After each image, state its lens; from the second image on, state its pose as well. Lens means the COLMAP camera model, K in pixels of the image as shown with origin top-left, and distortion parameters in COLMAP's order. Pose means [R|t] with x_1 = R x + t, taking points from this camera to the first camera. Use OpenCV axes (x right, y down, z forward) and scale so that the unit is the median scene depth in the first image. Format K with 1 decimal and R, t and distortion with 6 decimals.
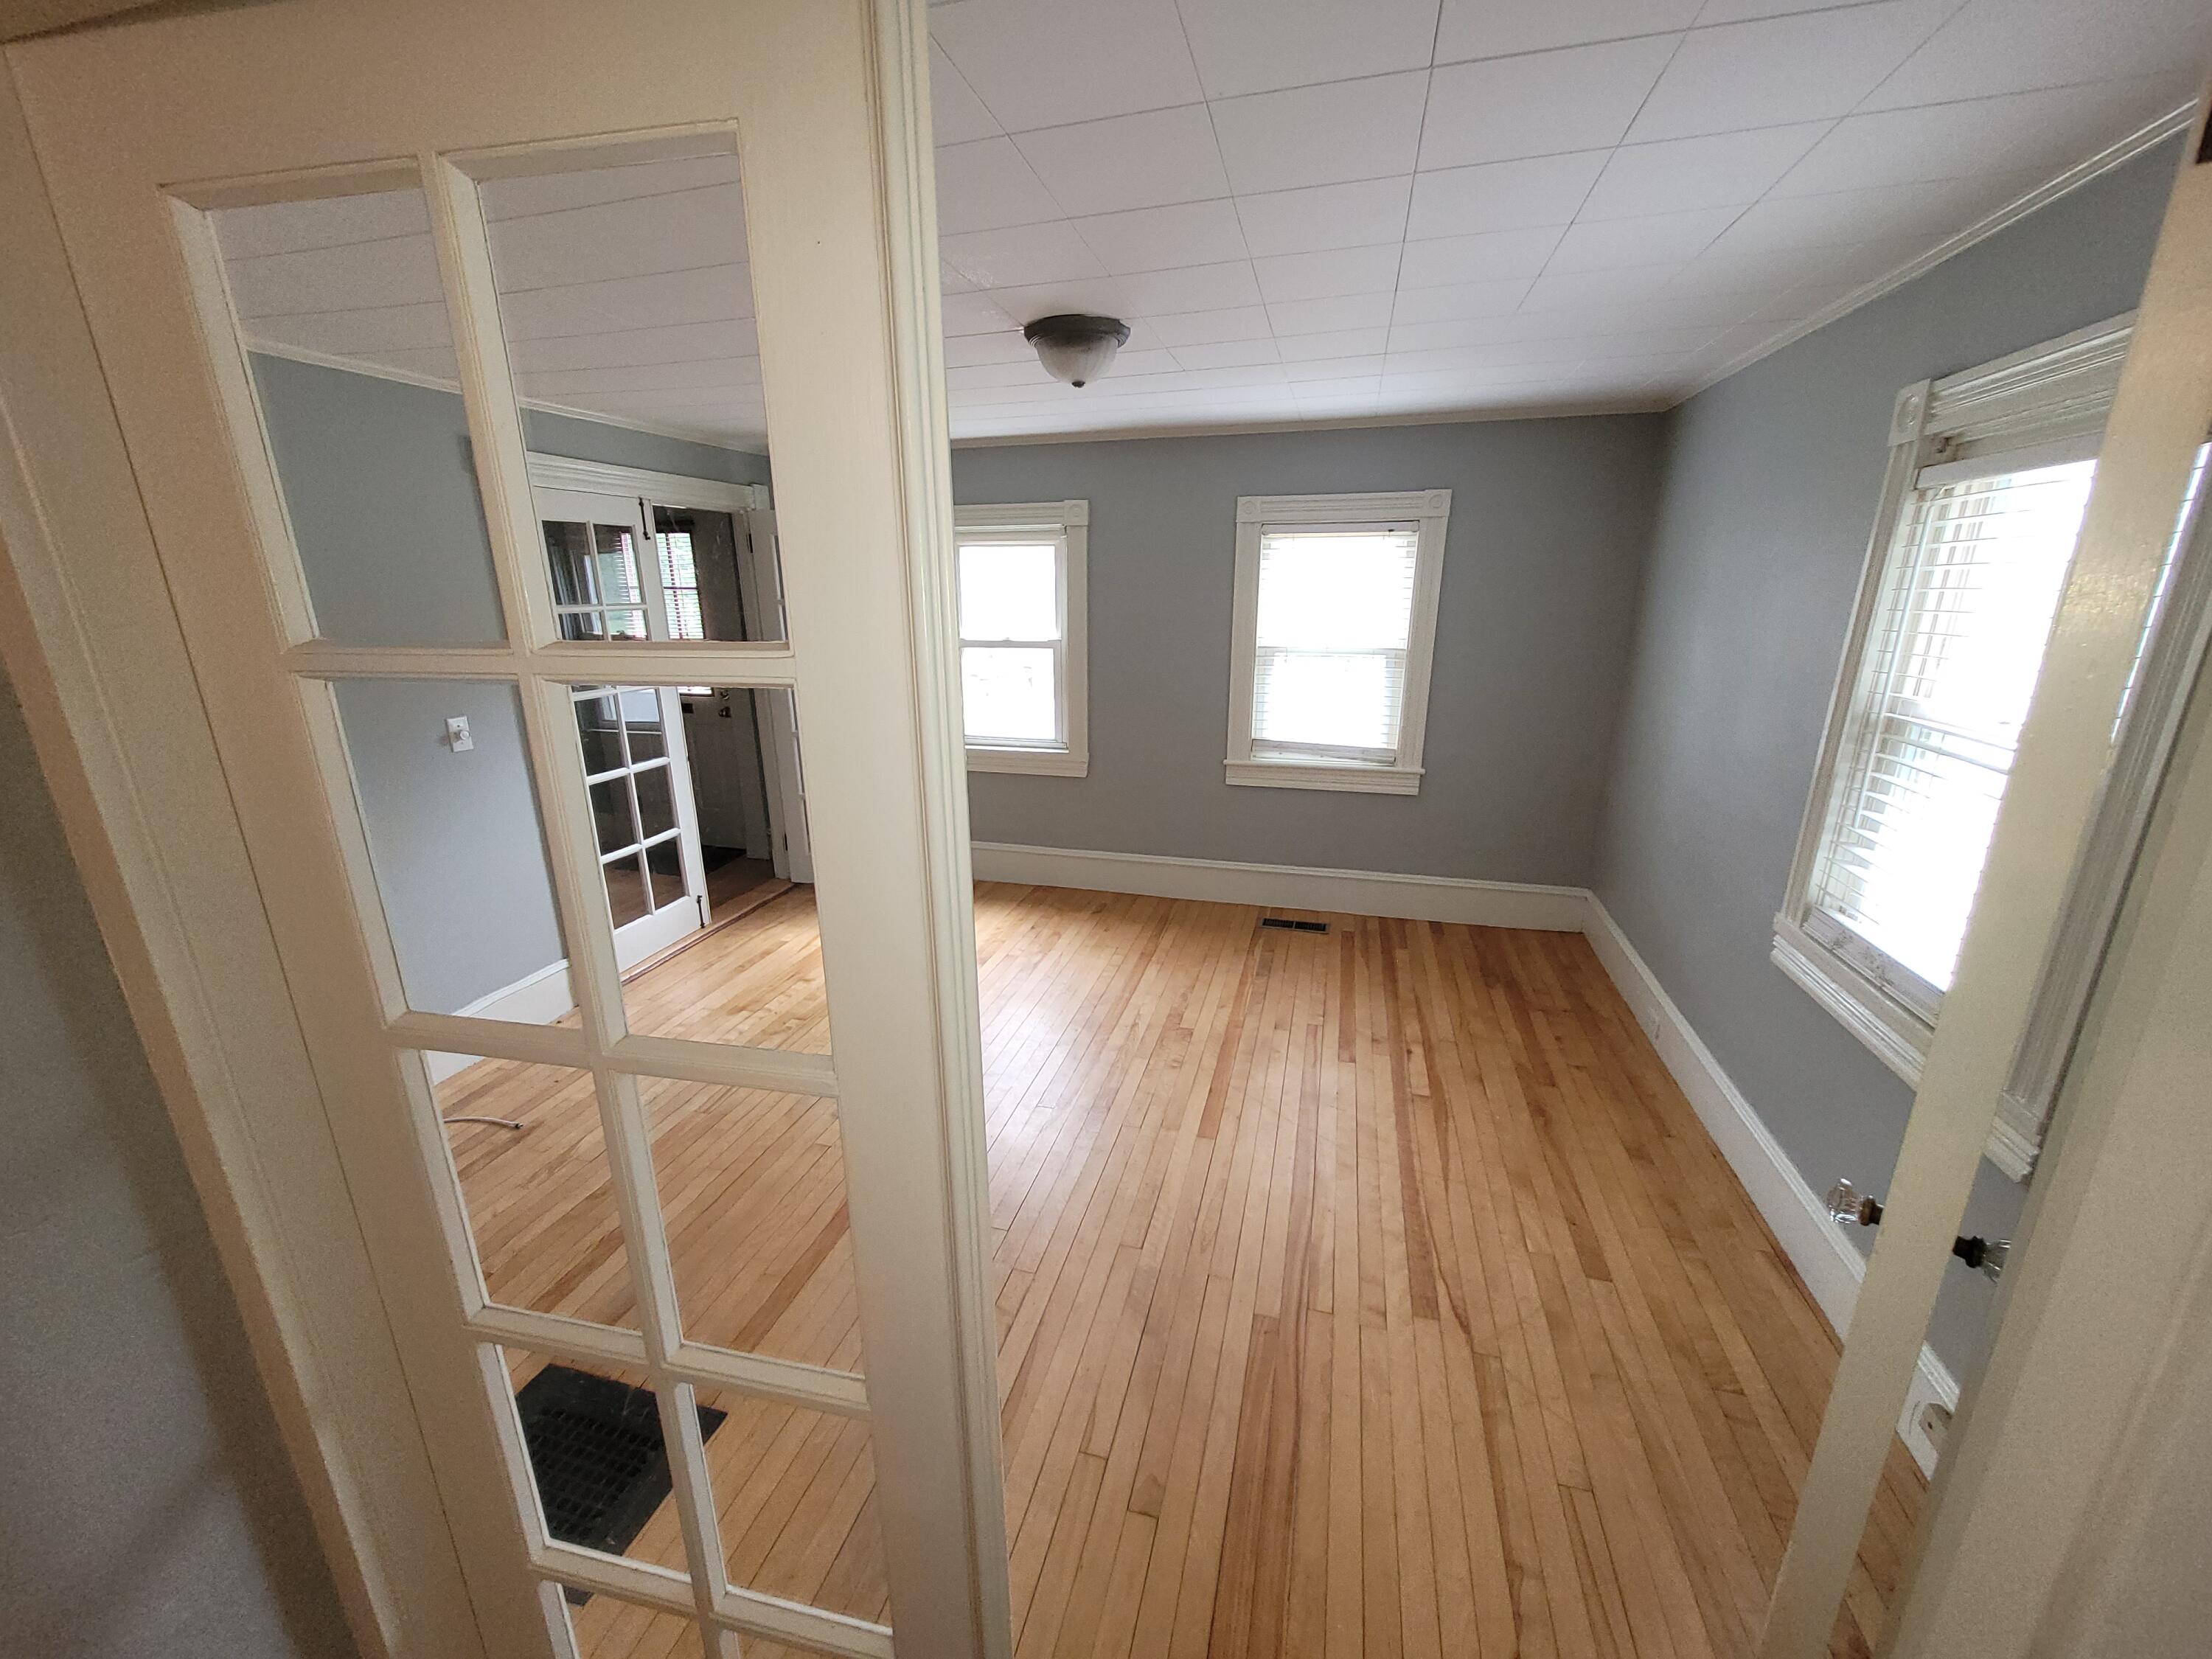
lens RADIAL K [[864.7, 0, 1106.0], [0, 864.7, 829.5], [0, 0, 1]] dist [-0.000219, -0.000033]
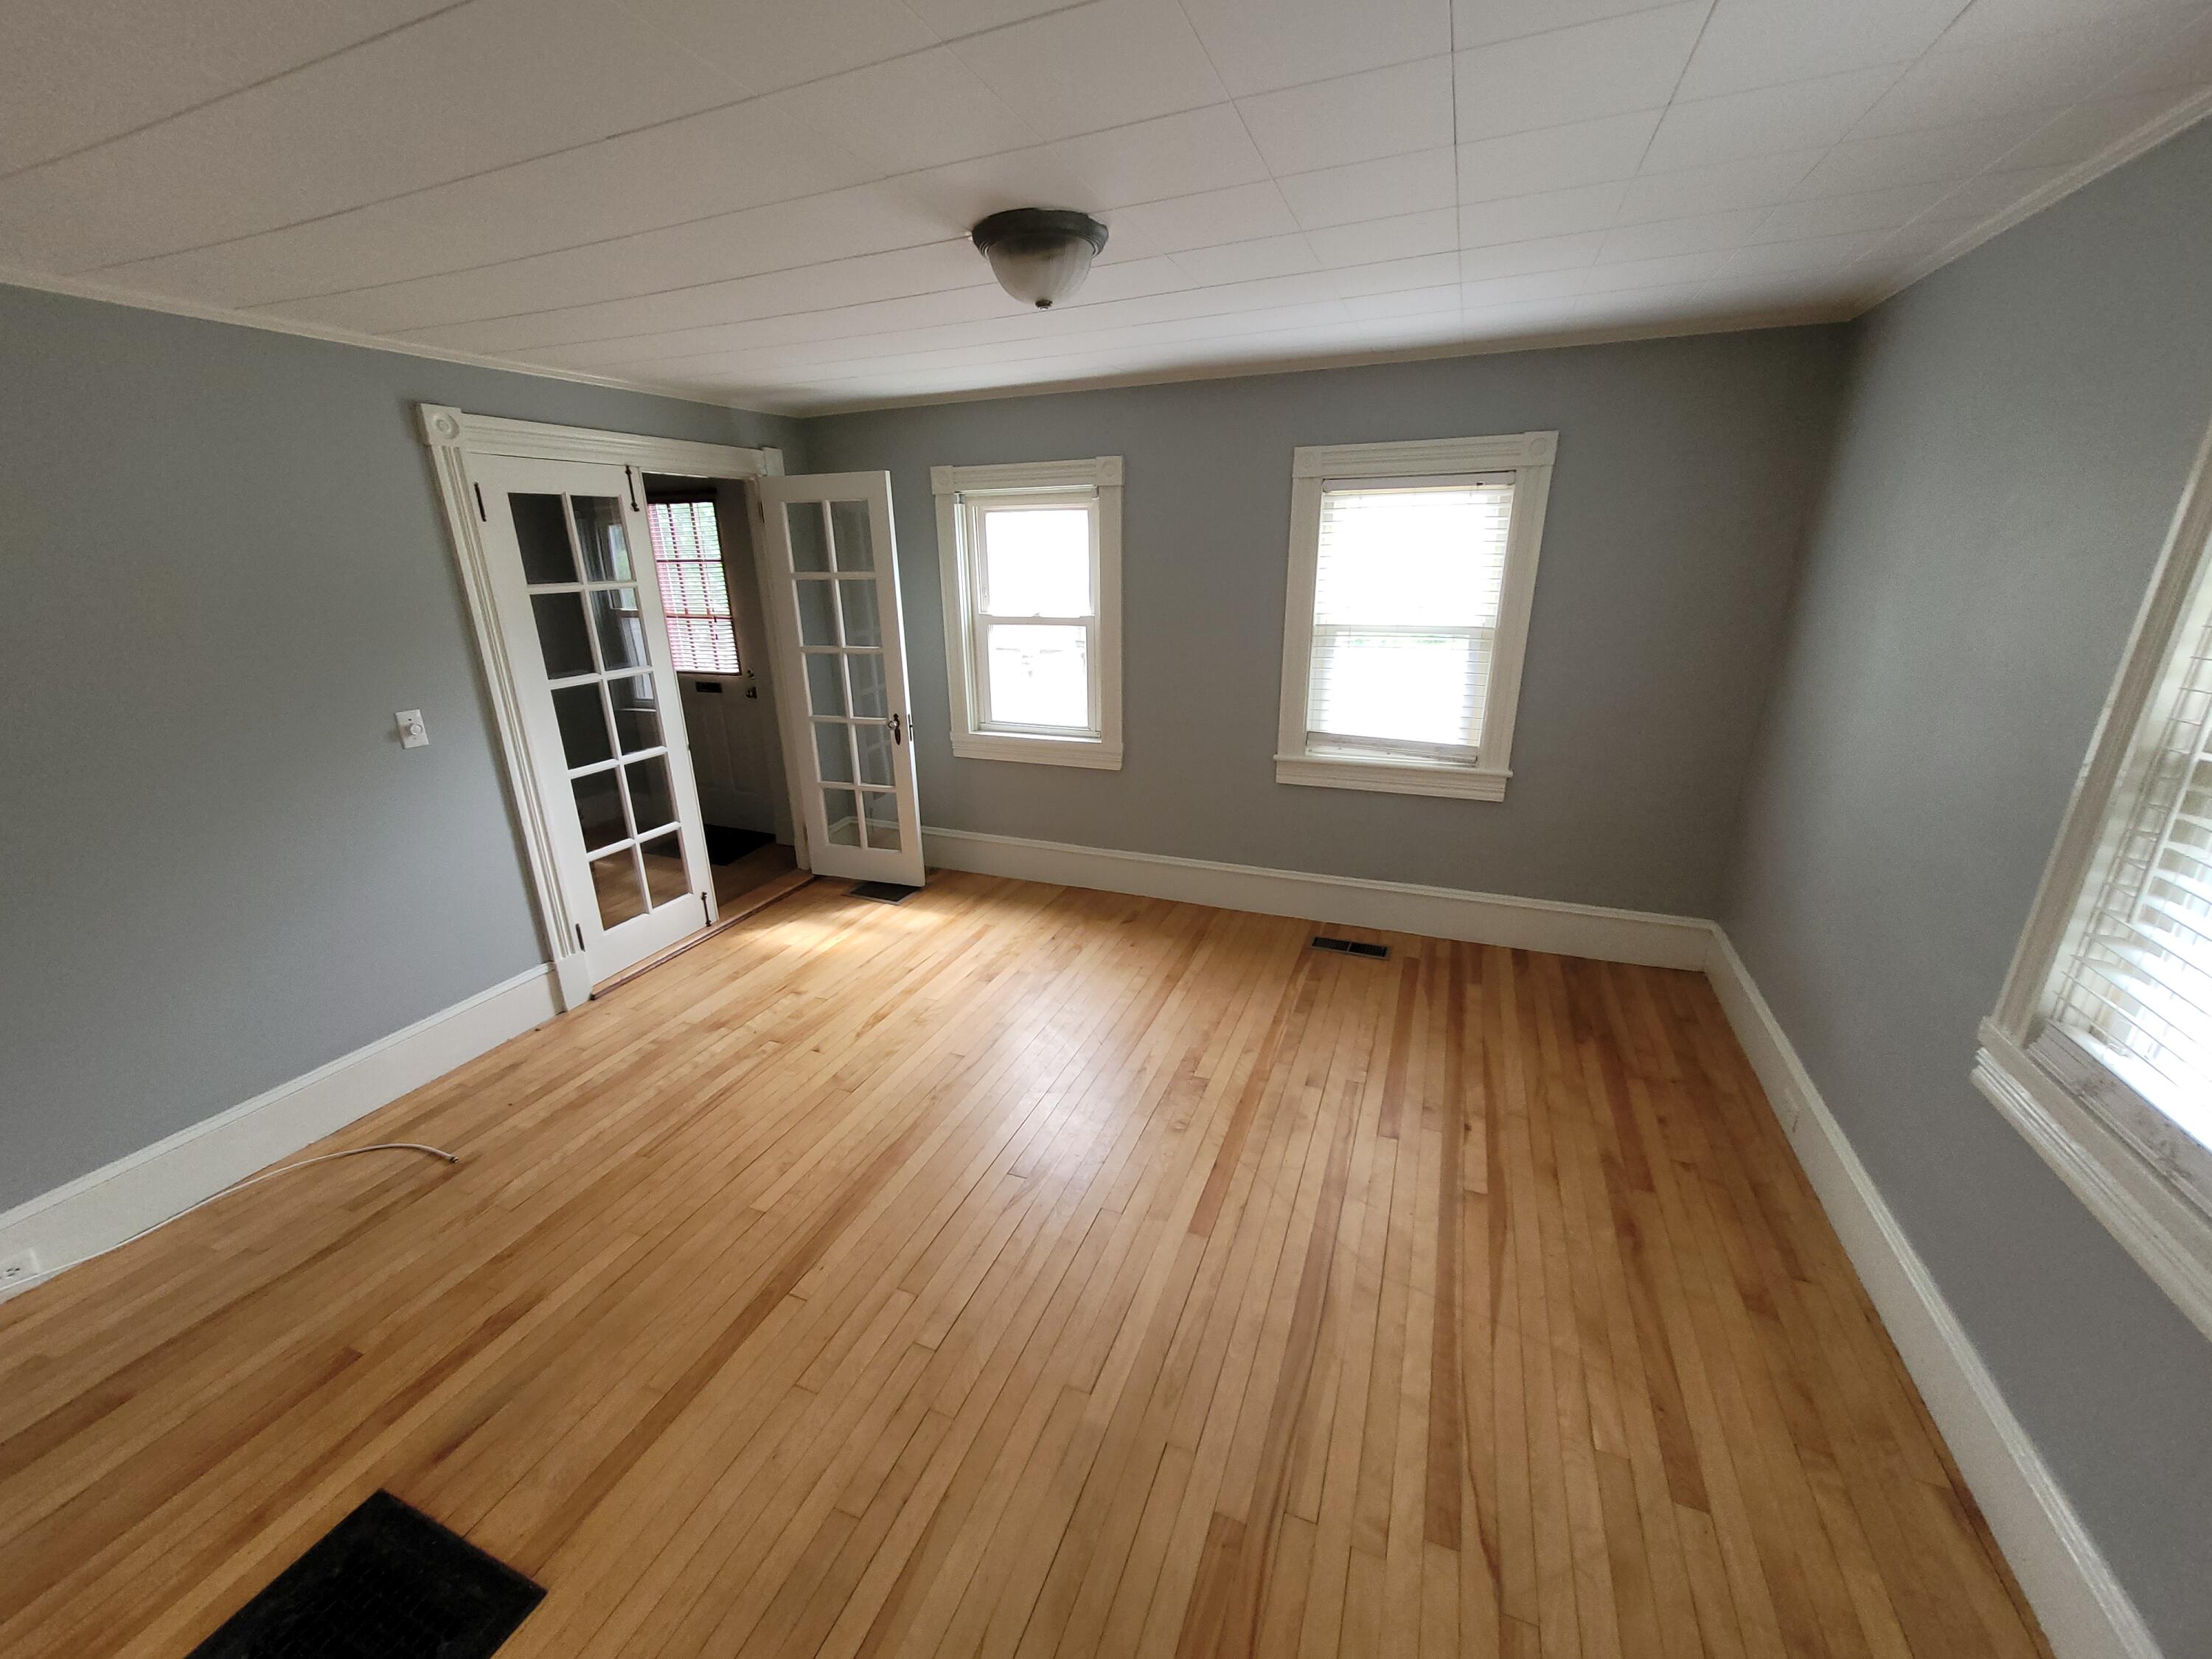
lens RADIAL K [[861.7, 0, 1106.0], [0, 861.7, 829.5], [0, 0, 1]] dist [-0.001063, -0.000368]
pose [[0.993203, 0.024750, -0.113730, 0.089590], [-0.019893, 0.998849, 0.043650, -0.051988], [0.114680, -0.041091, 0.992552, 0.148596]]
